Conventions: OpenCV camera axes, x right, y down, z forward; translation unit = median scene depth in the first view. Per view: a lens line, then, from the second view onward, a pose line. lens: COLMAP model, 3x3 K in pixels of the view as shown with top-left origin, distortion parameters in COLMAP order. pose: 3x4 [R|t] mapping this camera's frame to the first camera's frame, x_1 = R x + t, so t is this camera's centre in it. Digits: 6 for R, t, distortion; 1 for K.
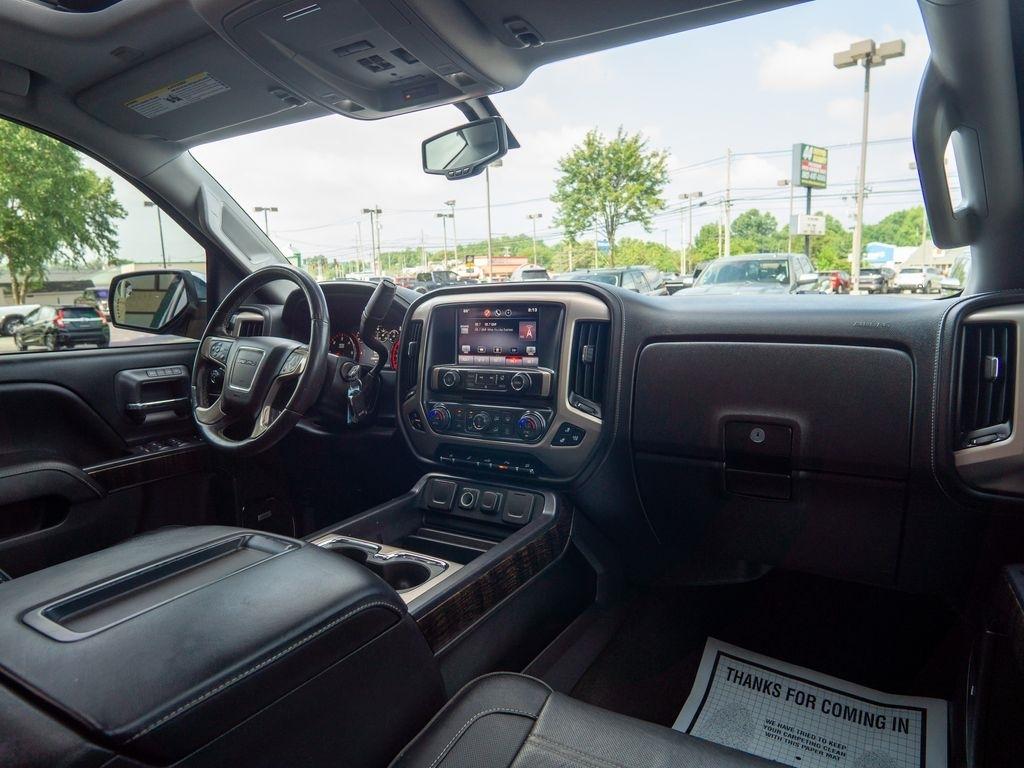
lens RADIAL K [[611.0, 0, 512.0], [0, 611.0, 384.0], [0, 0, 1]] dist [-0.025035, -0.000882]
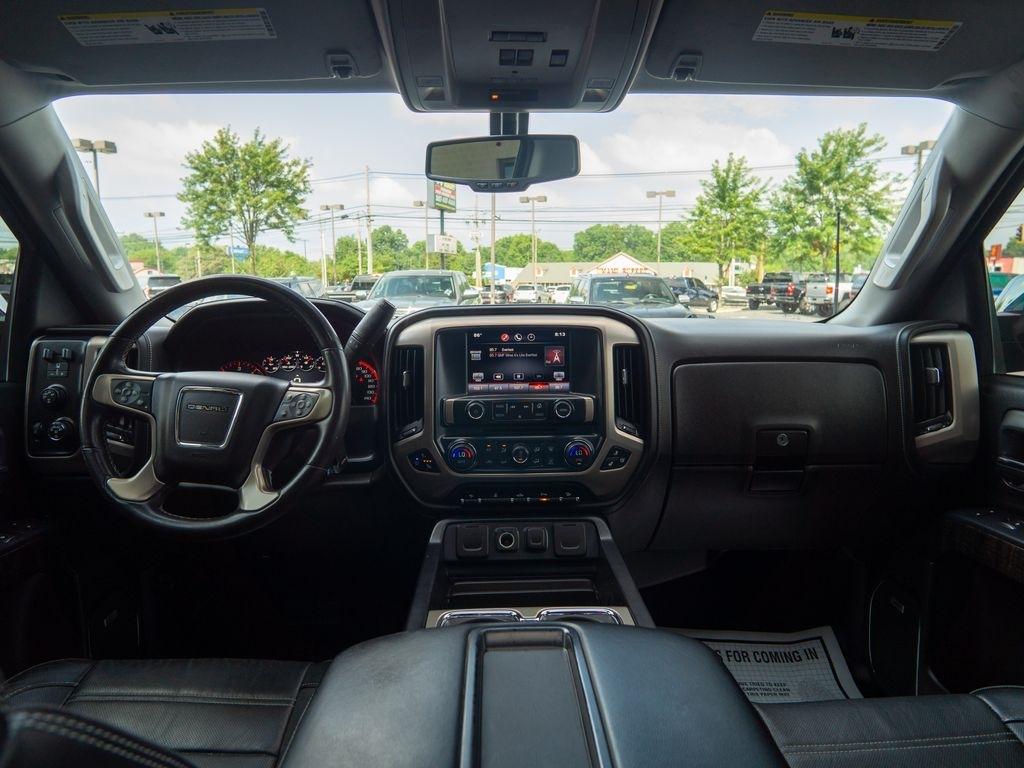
lens RADIAL K [[611.0, 0, 512.0], [0, 611.0, 384.0], [0, 0, 1]] dist [-0.025035, -0.000882]
pose [[0.852510, -0.050714, 0.520246, -0.538805], [0.060402, 0.998173, -0.001676, -0.044475], [-0.519210, 0.032852, 0.854015, 0.207618]]
